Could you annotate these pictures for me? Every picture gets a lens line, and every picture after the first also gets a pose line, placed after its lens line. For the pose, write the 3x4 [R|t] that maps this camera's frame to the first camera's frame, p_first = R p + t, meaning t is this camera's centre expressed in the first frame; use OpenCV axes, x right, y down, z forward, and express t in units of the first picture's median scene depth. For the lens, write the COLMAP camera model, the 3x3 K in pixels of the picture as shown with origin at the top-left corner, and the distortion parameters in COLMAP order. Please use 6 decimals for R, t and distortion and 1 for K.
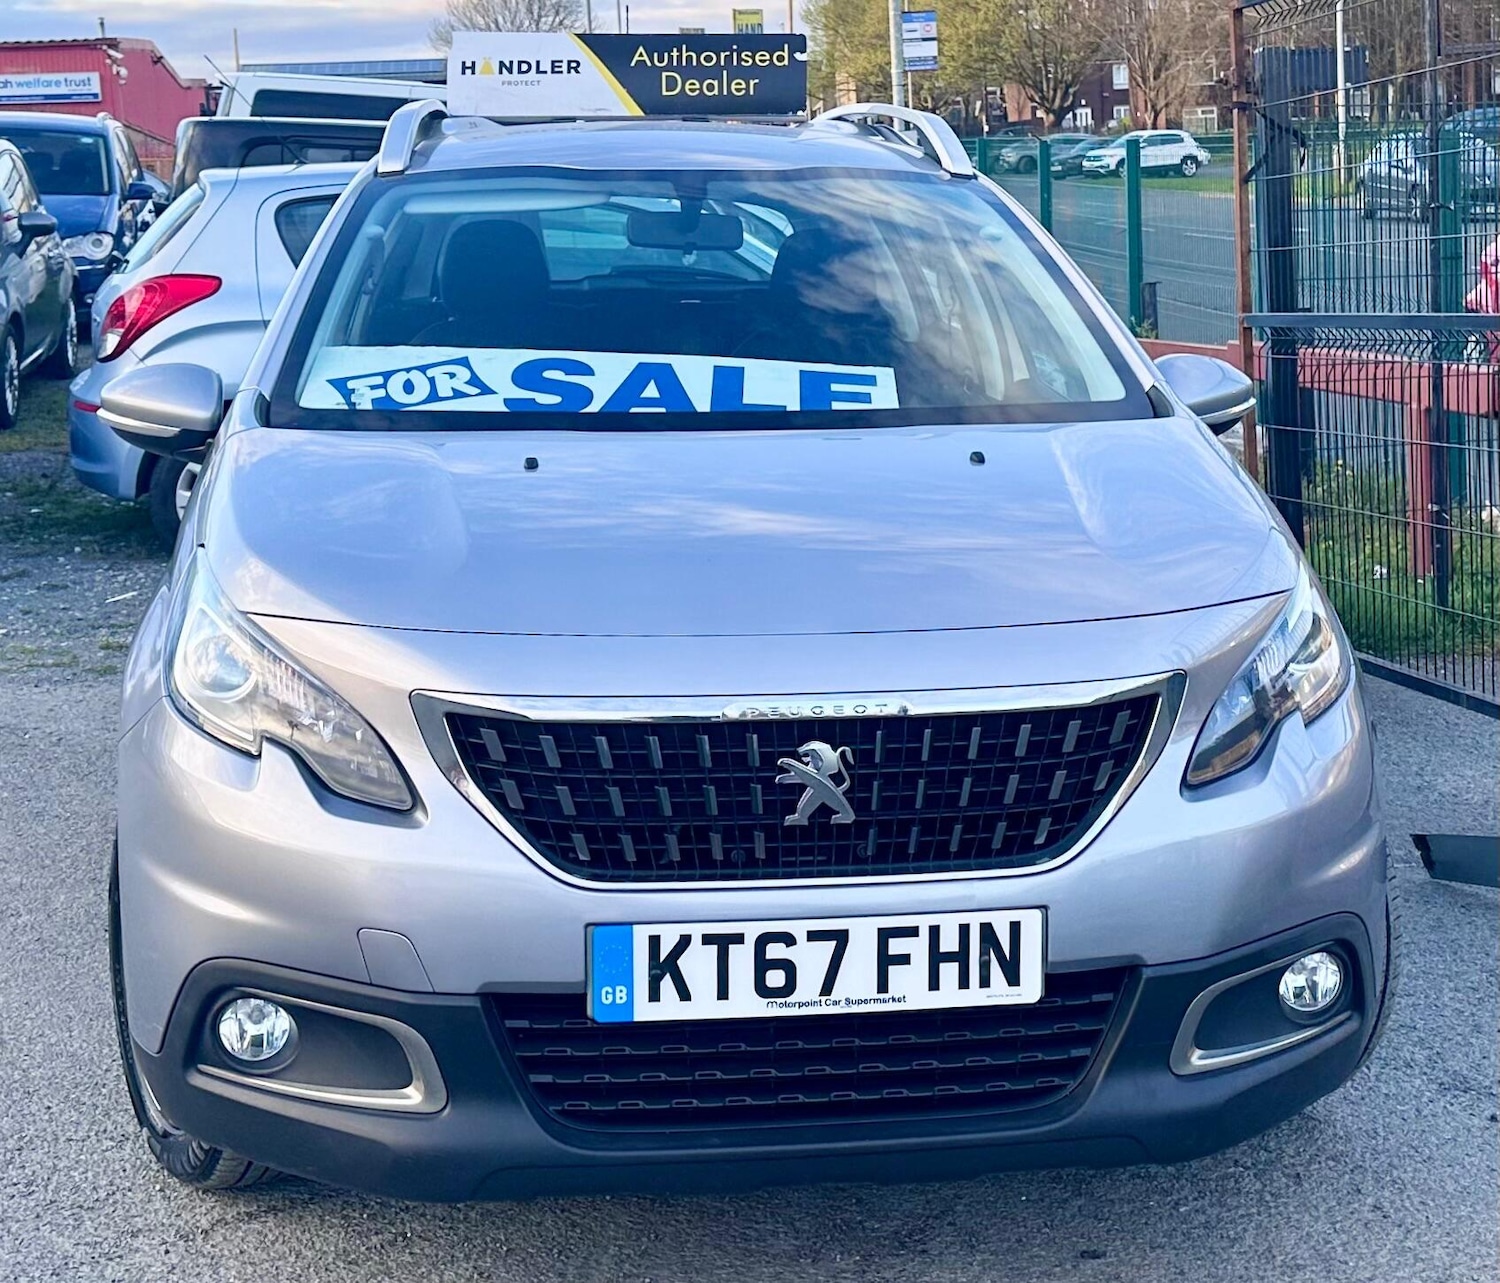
lens RADIAL K [[2487.7, 0, 753.3], [0, 2487.7, 493.6], [0, 0, 1]] dist [0.180988, -0.286150]
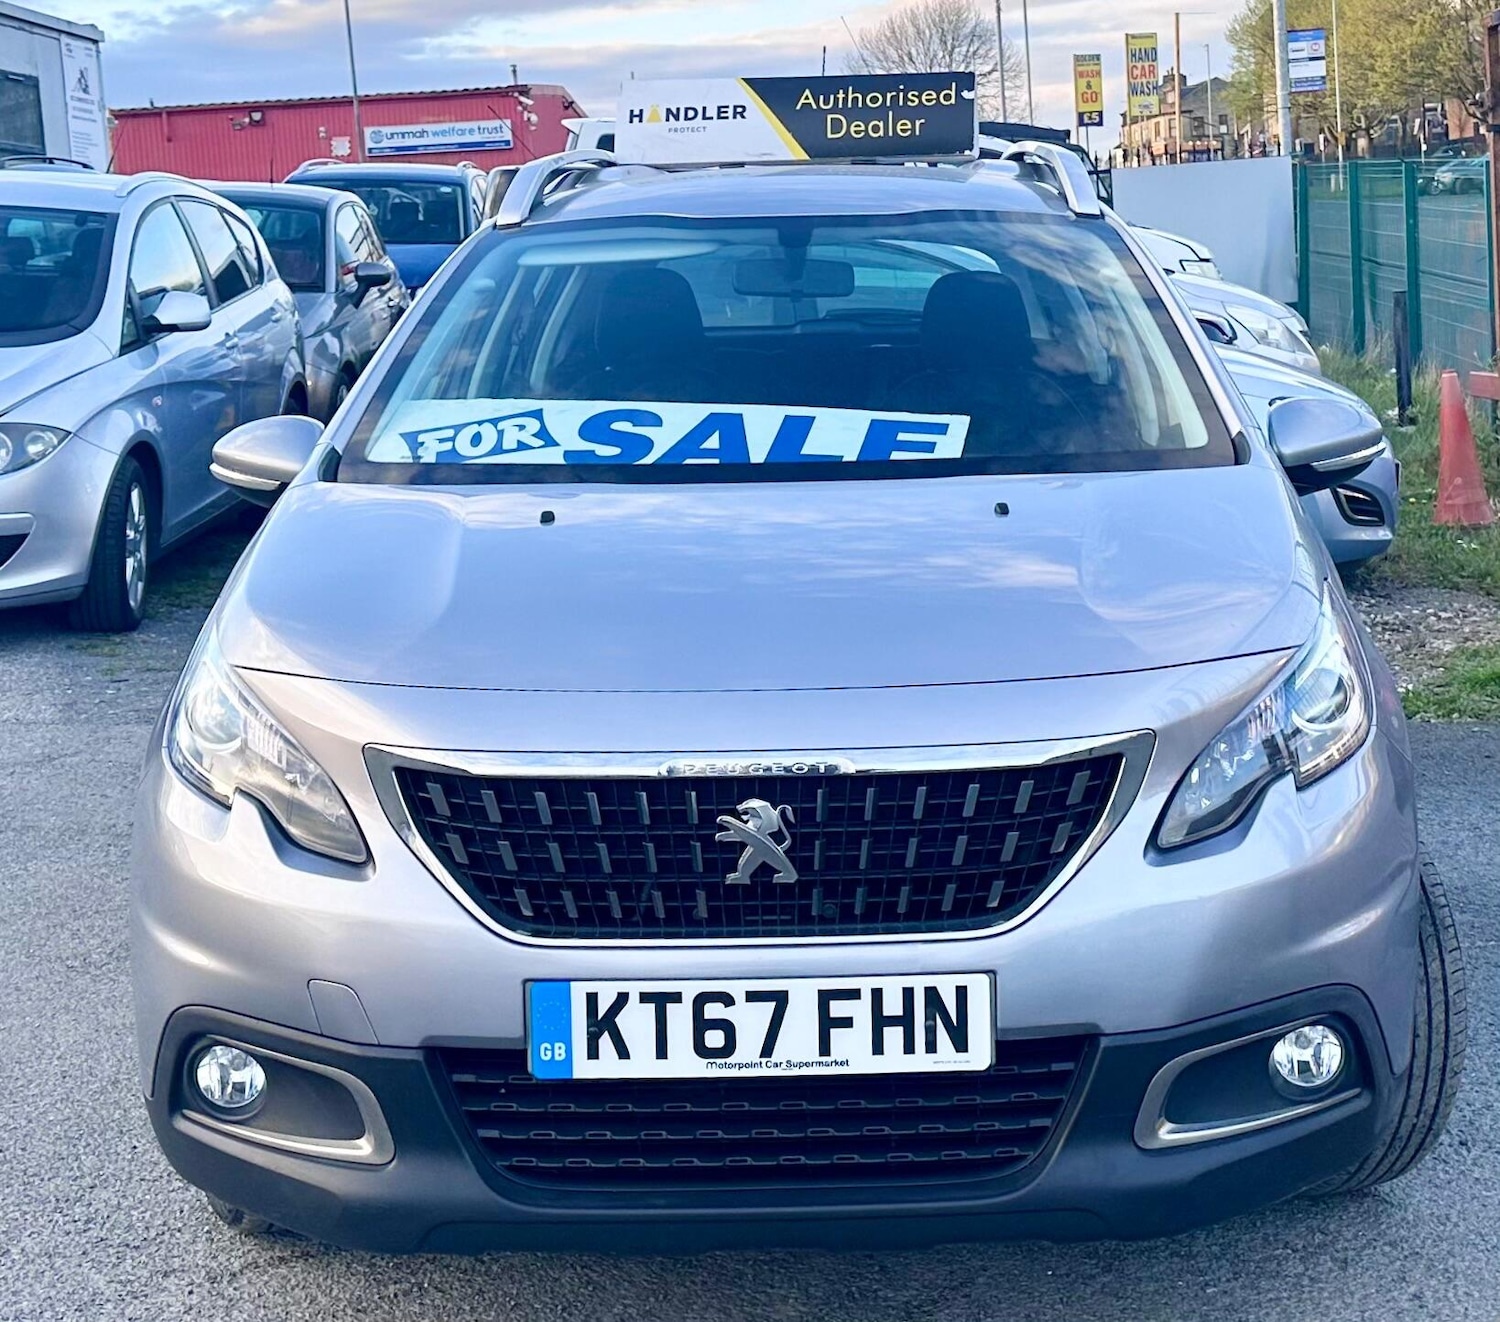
lens RADIAL K [[2561.8, 0, 815.4], [0, 2561.8, 515.9], [0, 0, 1]] dist [0.185671, -0.307431]
pose [[0.989261, -0.003802, -0.146107, 0.172028], [0.002718, 0.999967, -0.007615, -0.004463], [0.146131, 0.007136, 0.989239, -0.004133]]
